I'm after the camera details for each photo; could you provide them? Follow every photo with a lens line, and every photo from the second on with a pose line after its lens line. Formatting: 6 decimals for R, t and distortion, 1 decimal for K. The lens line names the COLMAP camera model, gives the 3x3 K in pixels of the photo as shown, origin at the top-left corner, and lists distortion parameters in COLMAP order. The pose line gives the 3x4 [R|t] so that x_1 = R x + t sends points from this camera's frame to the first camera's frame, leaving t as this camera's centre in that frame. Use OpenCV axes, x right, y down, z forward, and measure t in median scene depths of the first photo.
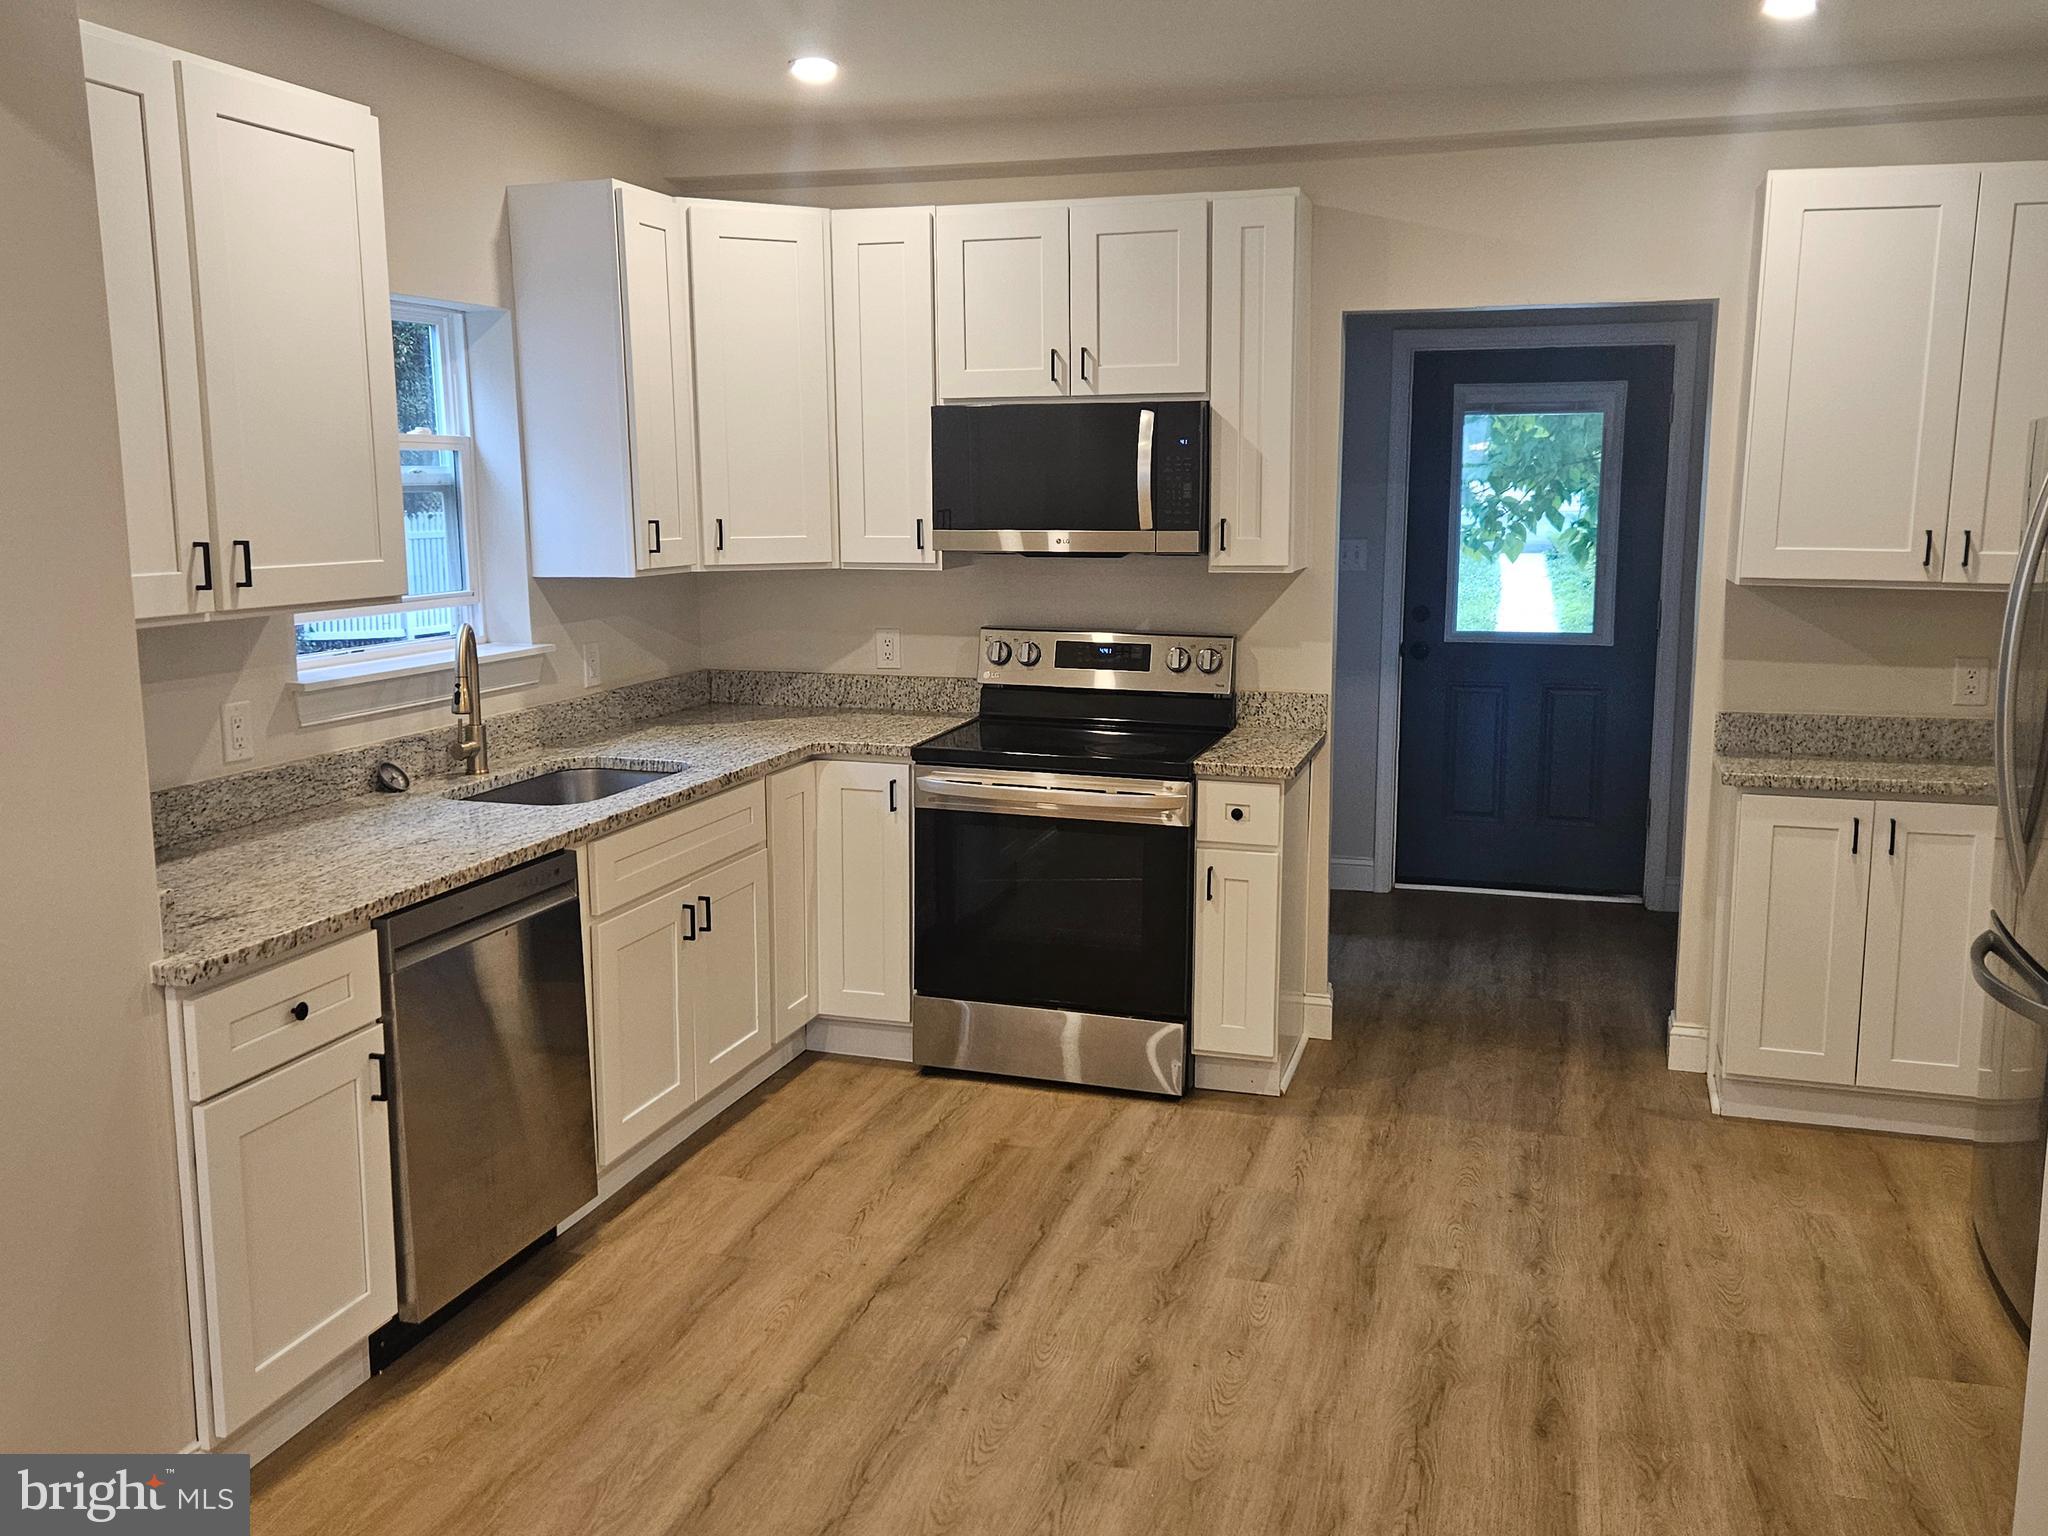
lens RADIAL K [[1771.9, 0, 1026.4], [0, 1771.9, 765.2], [0, 0, 1]] dist [0.100457, -0.149349]
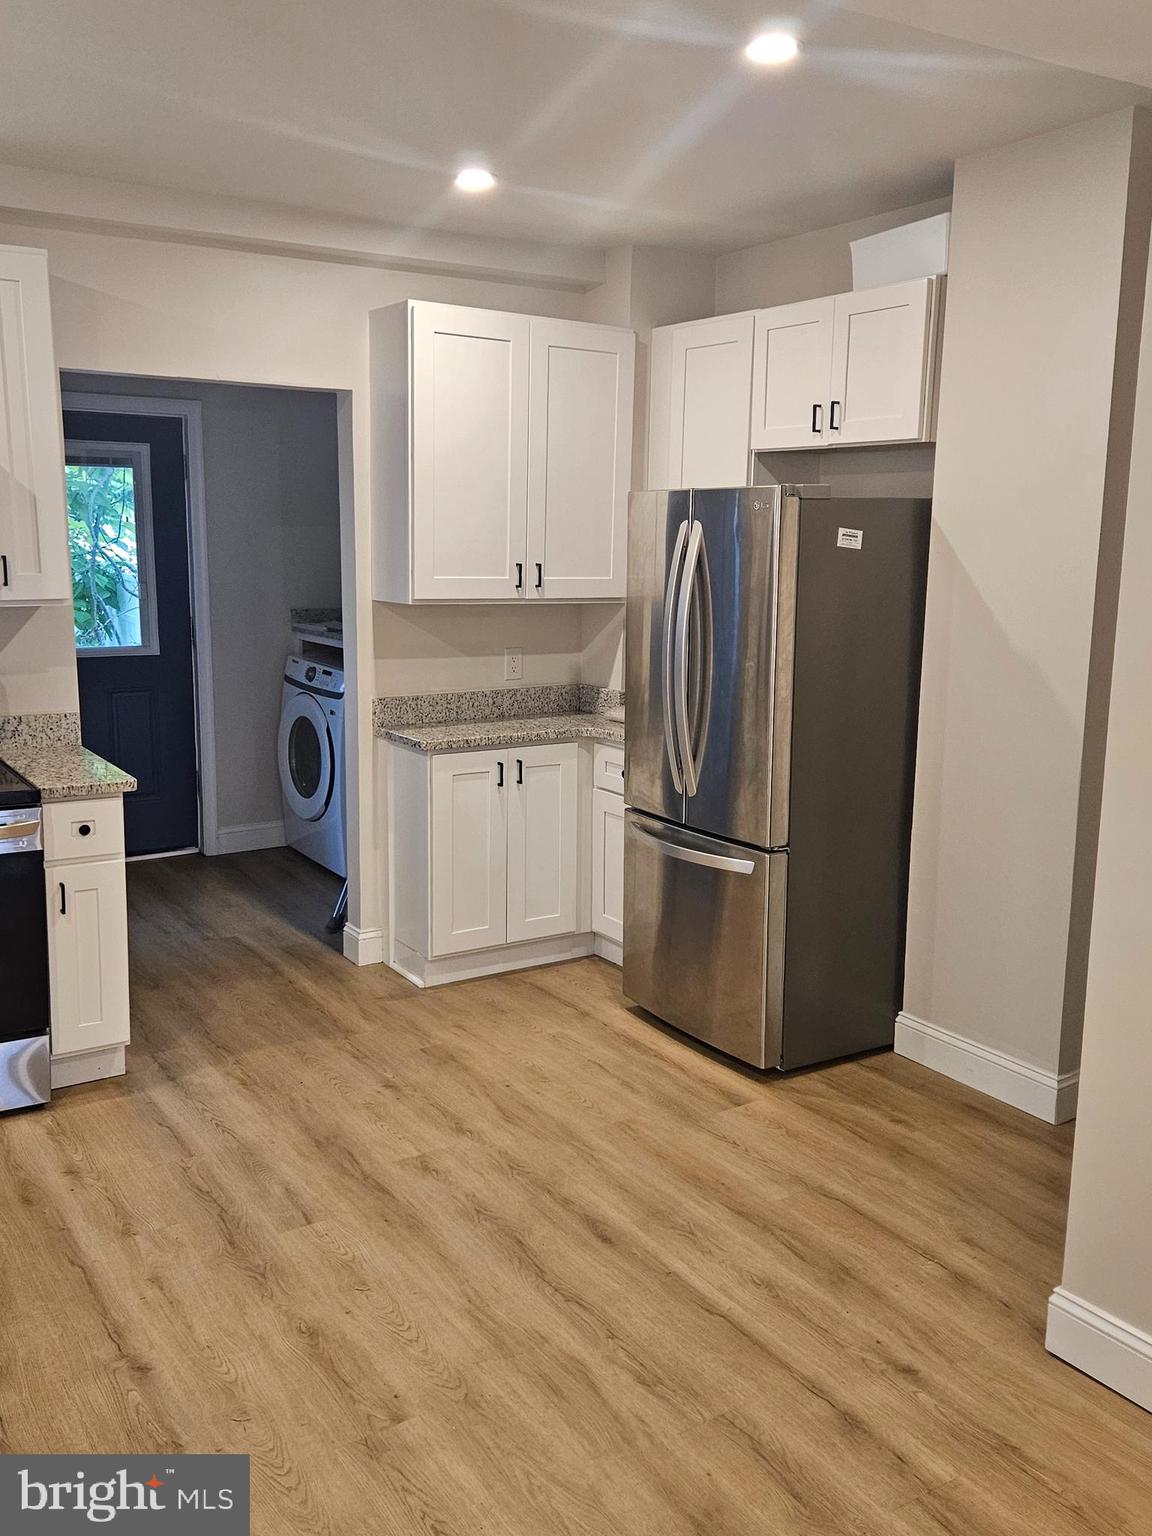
lens RADIAL K [[1328.9, 0, 576.9], [0, 1328.9, 762.8], [0, 0, 1]] dist [0.100457, -0.149349]
pose [[0.649870, -0.124944, 0.749705, -0.311620], [0.108761, 0.991531, 0.070968, -0.040574], [-0.752223, 0.035419, 0.657956, 0.246470]]
